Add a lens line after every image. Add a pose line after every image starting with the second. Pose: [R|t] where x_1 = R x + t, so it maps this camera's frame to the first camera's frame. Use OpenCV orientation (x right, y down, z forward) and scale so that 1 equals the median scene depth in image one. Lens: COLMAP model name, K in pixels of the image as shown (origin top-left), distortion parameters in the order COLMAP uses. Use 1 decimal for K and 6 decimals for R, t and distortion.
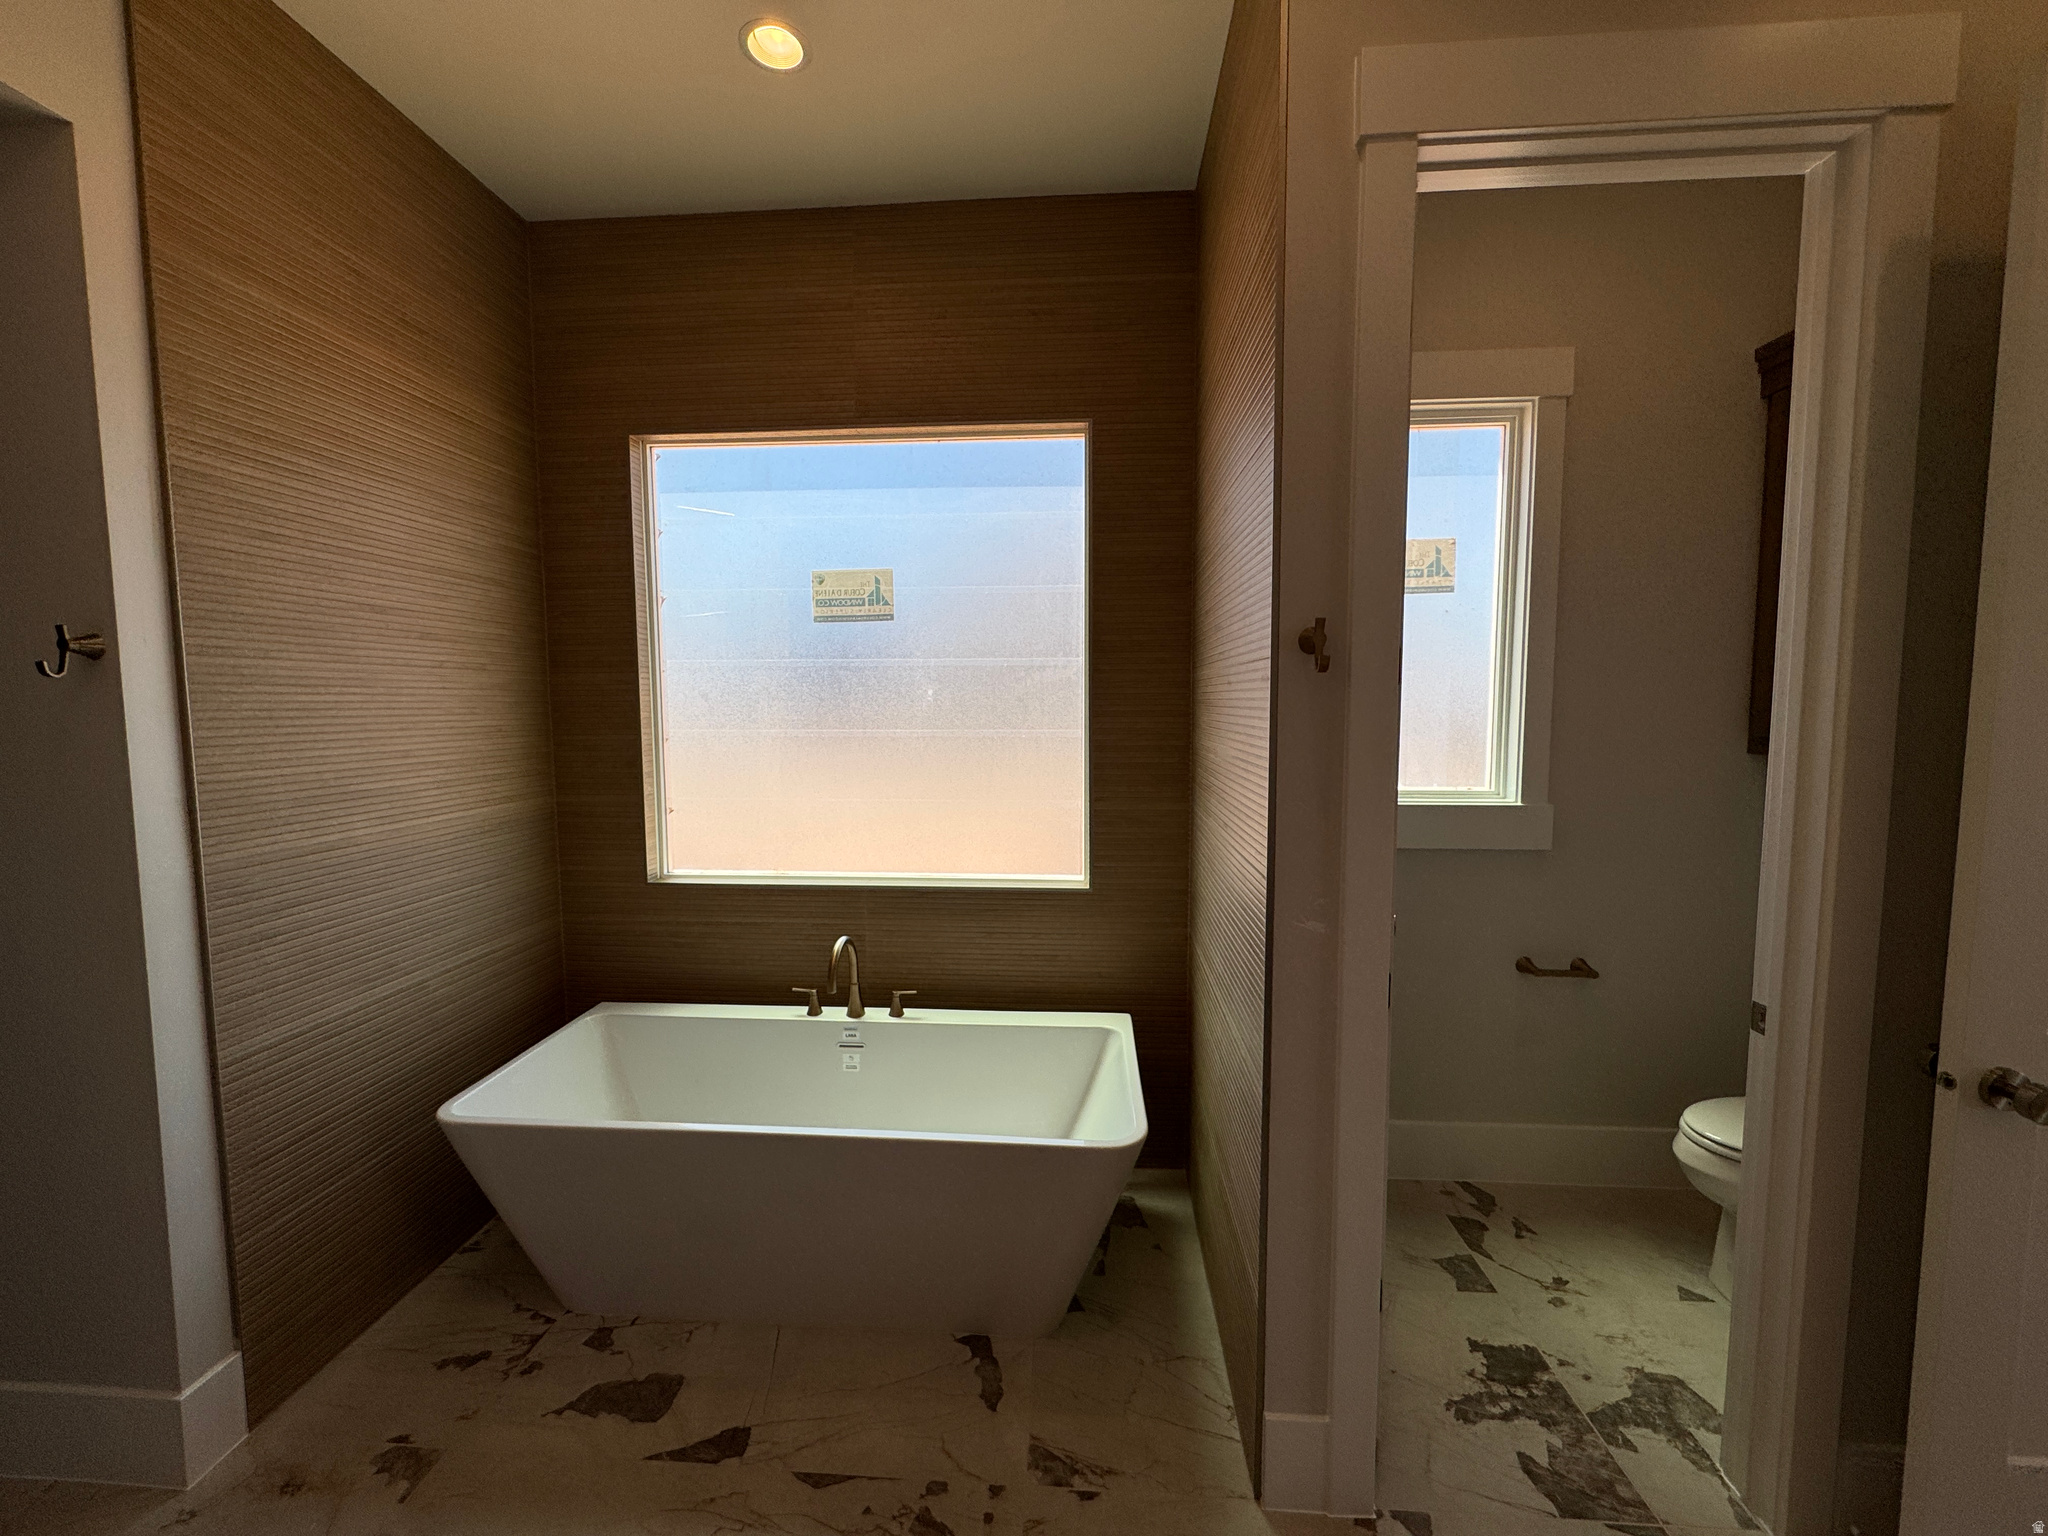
lens RADIAL K [[815.1, 0, 1019.3], [0, 815.1, 760.3], [0, 0, 1]] dist [-0.000648, -0.000038]
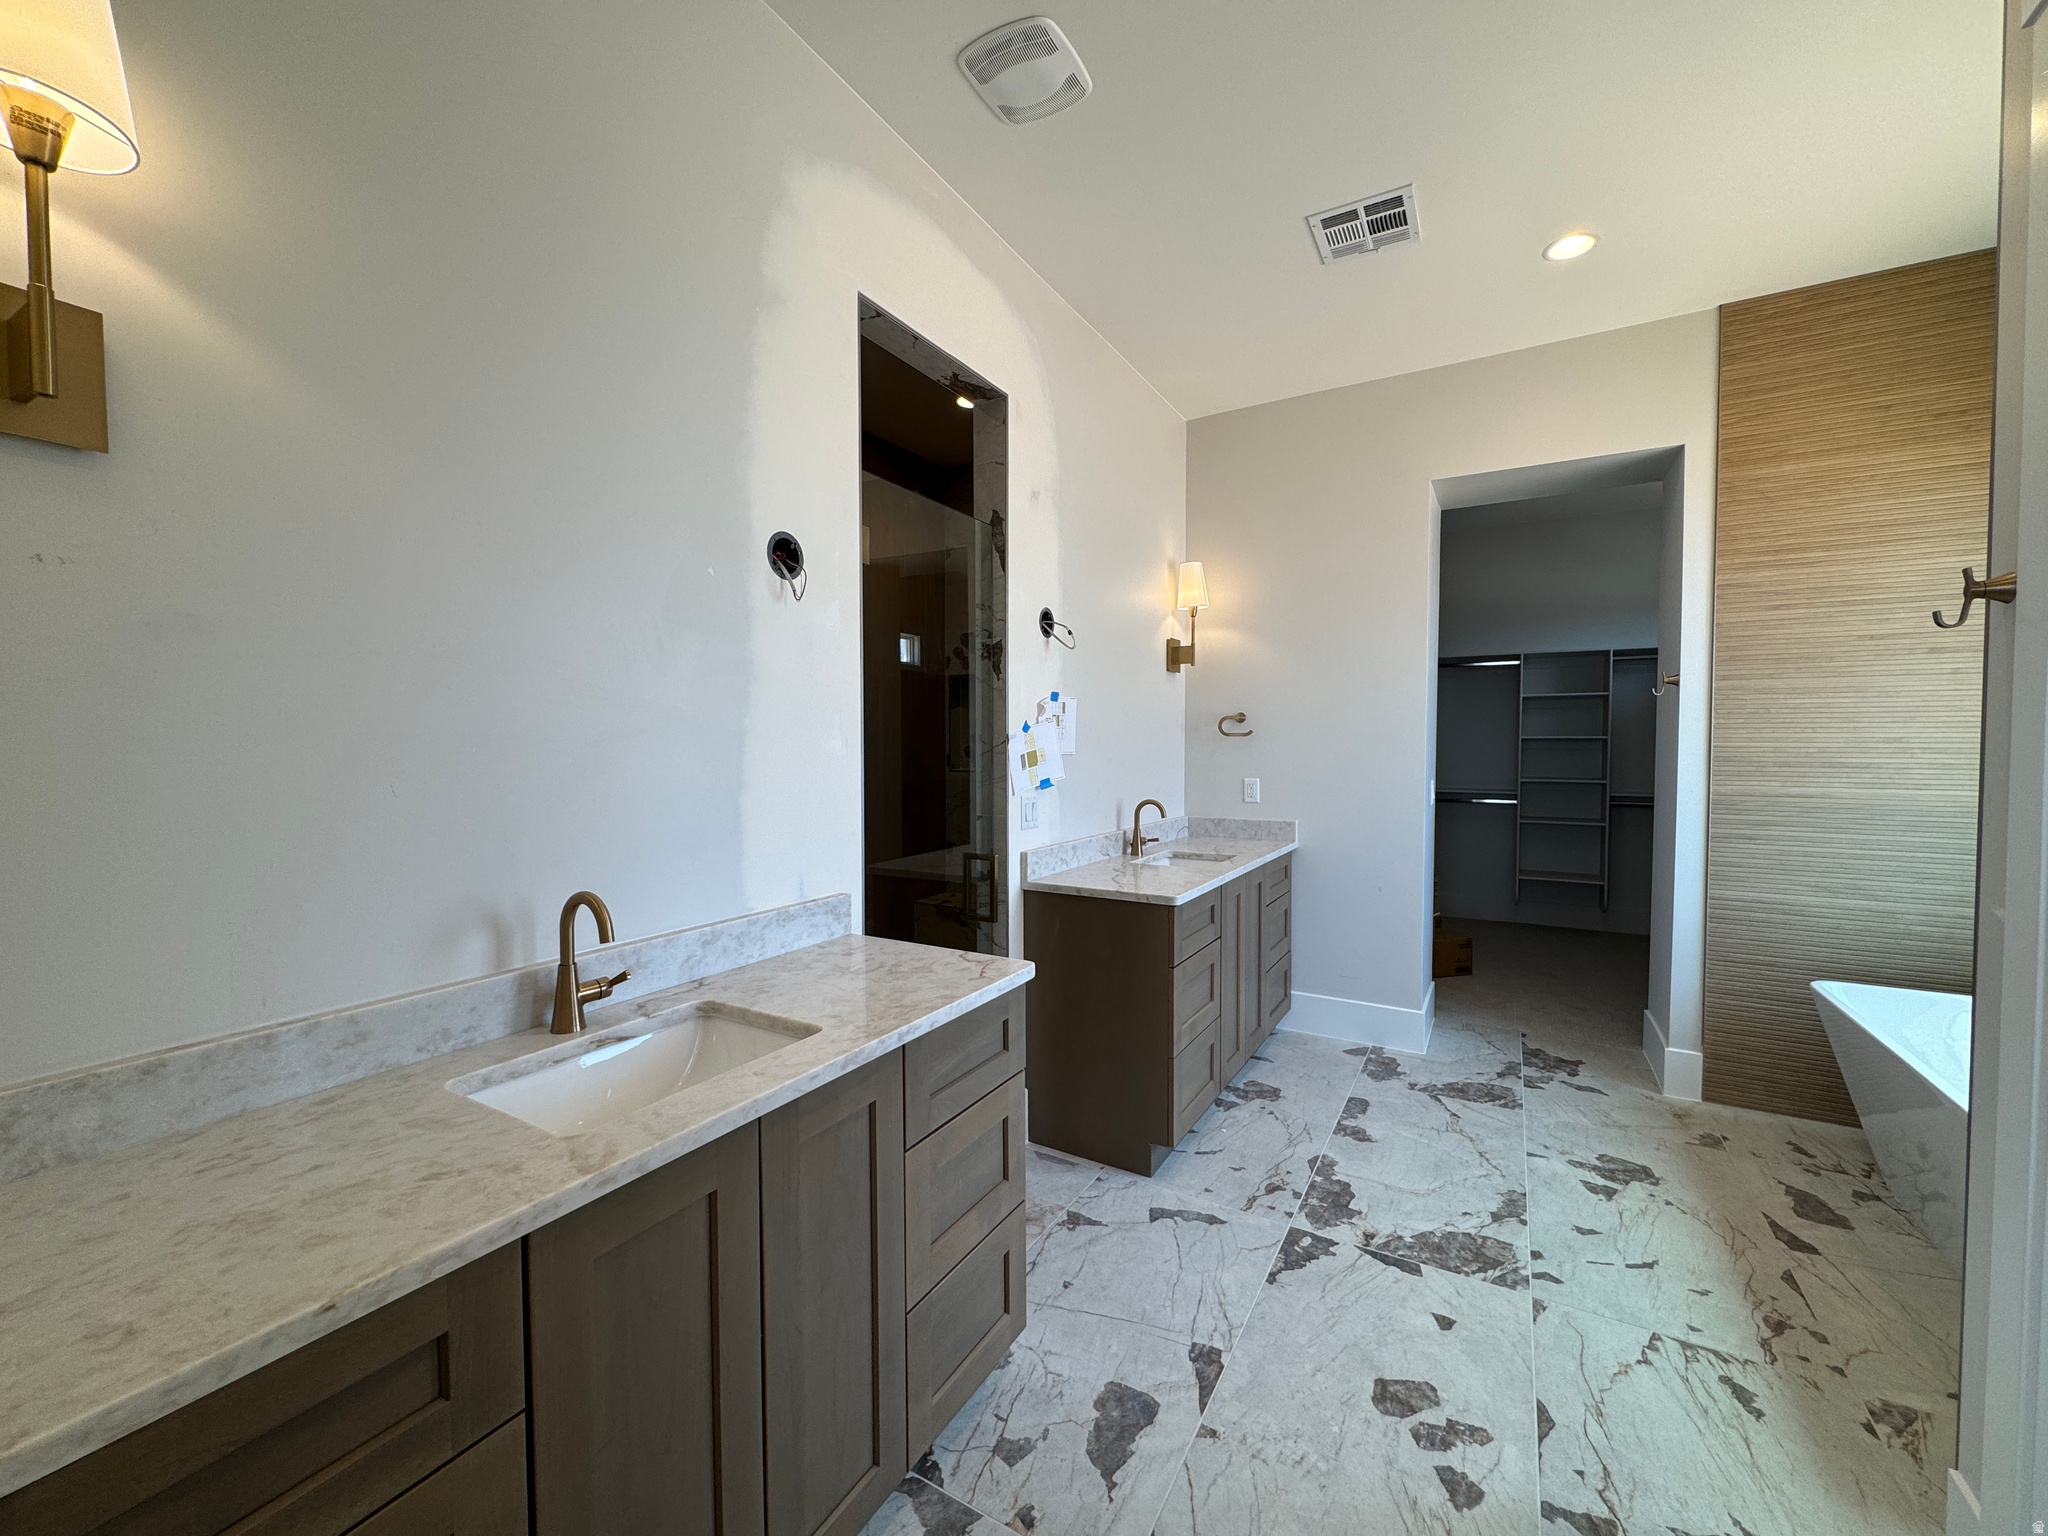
lens RADIAL K [[815.1, 0, 1021.0], [0, 815.1, 769.2], [0, 0, 1]] dist [-0.000648, -0.000038]
pose [[-0.453553, 0.033533, -0.890598, 1.431551], [-0.065331, 0.995352, 0.070748, 0.050440], [0.888832, 0.090272, -0.449254, 0.404787]]
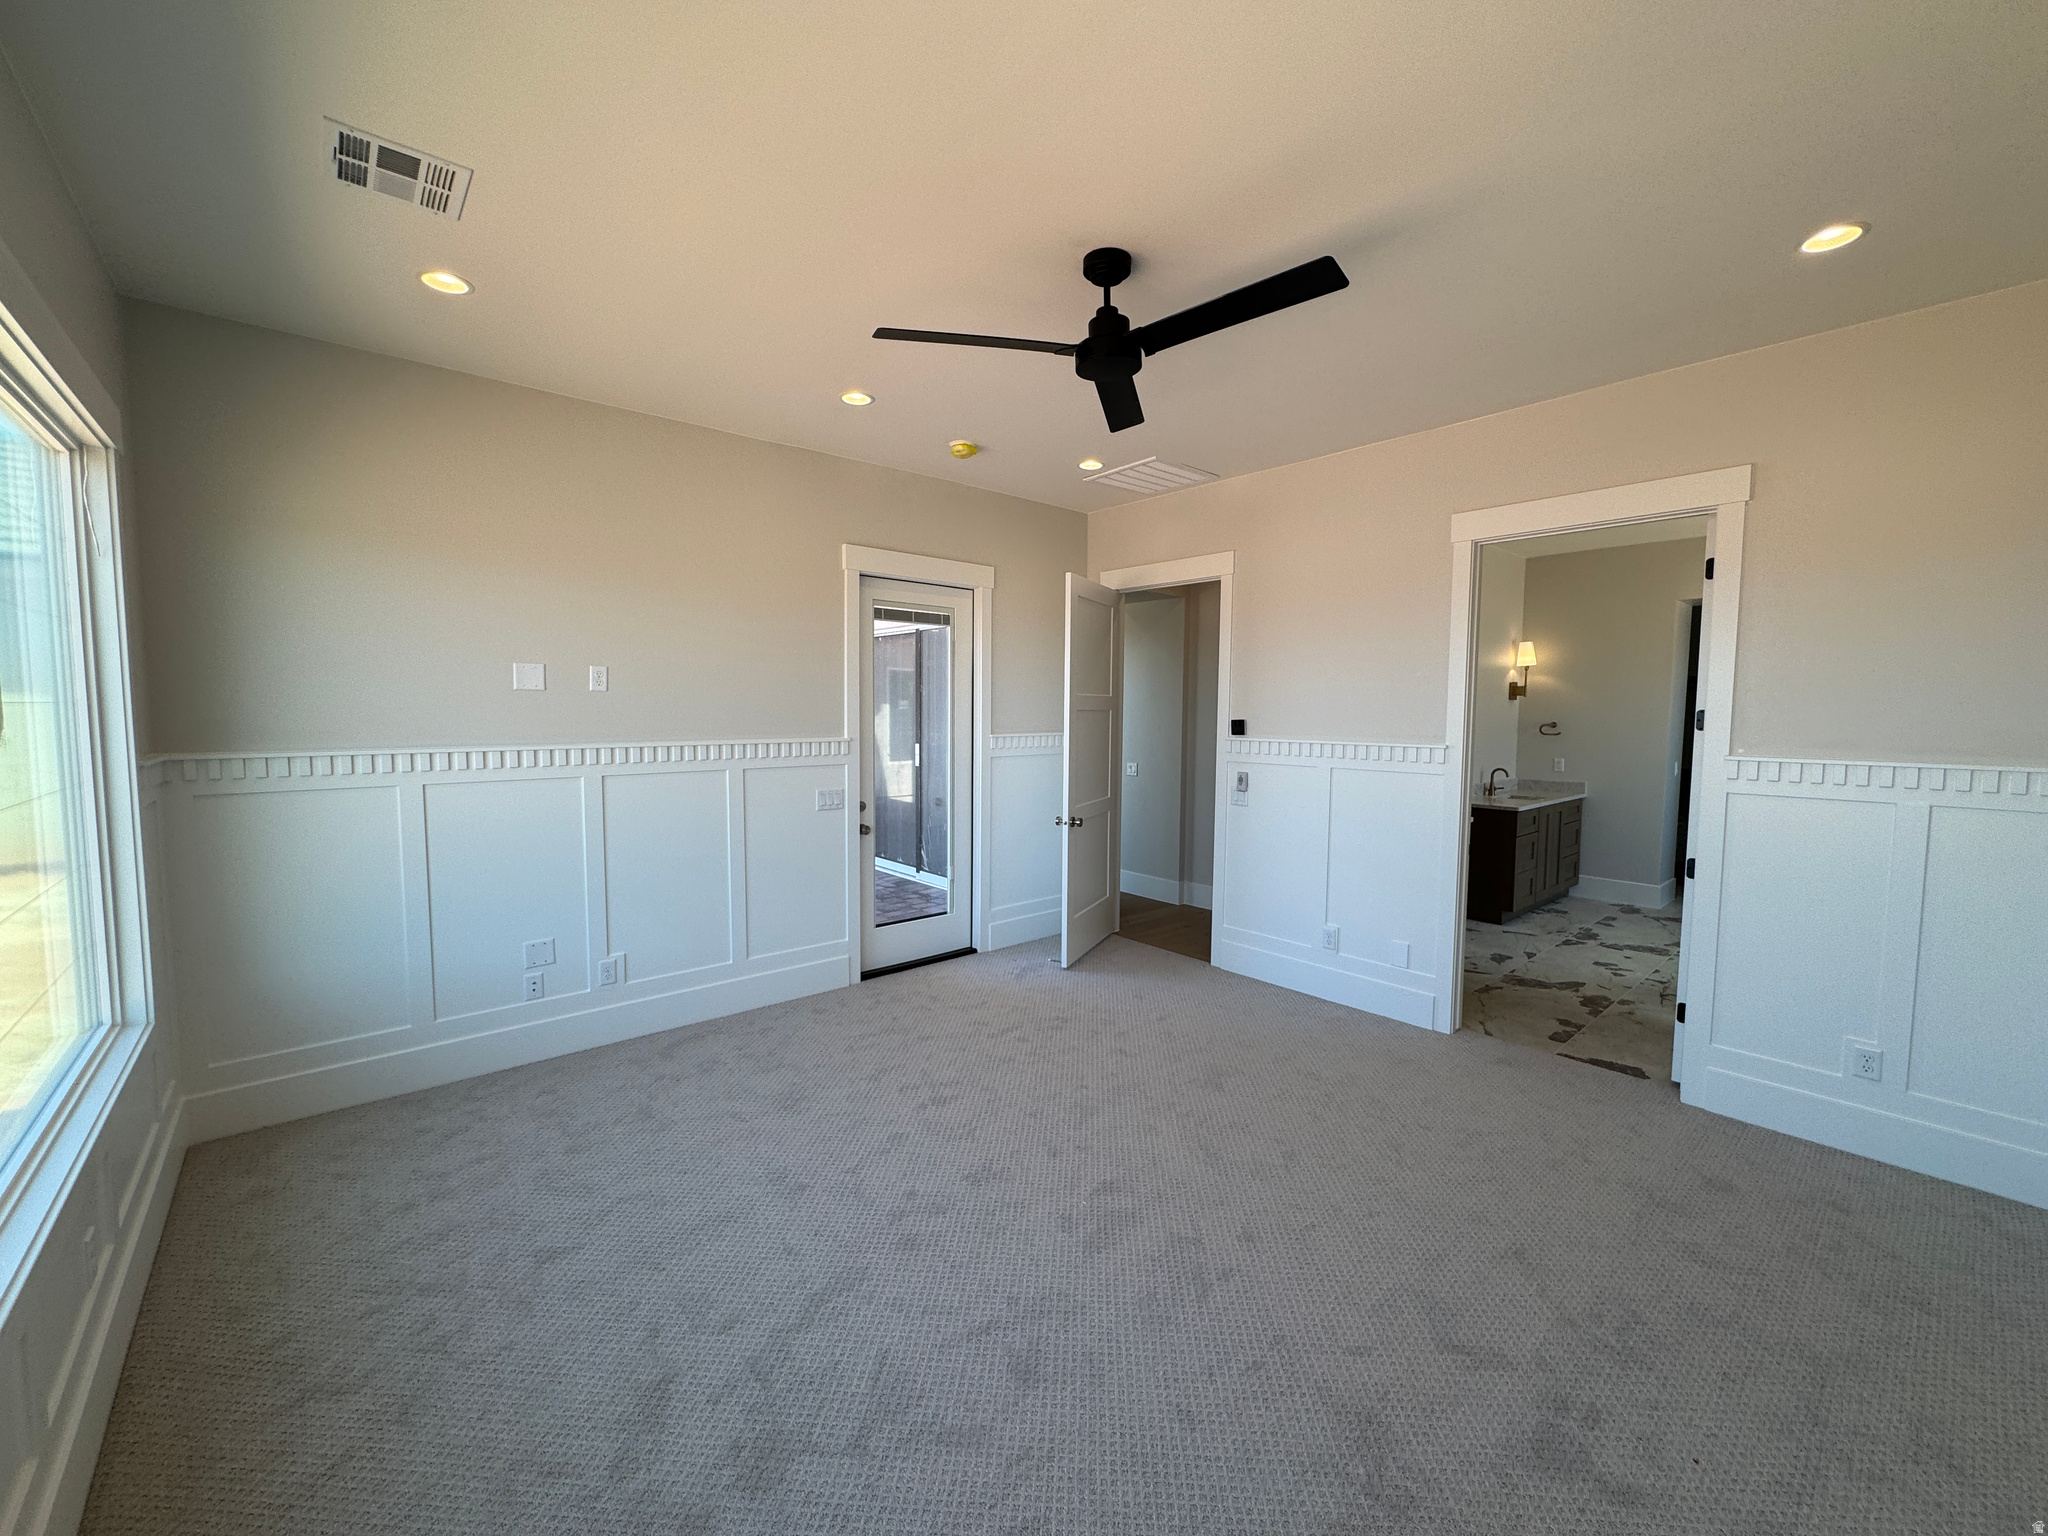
lens RADIAL K [[815.1, 0, 1029.2], [0, 815.1, 768.1], [0, 0, 1]] dist [-0.000648, -0.000038]
pose [[-0.704270, 0.051973, -0.708027, 4.137729], [-0.054641, 0.990390, 0.127050, -0.147816], [0.707826, 0.128165, -0.694662, 0.975014]]
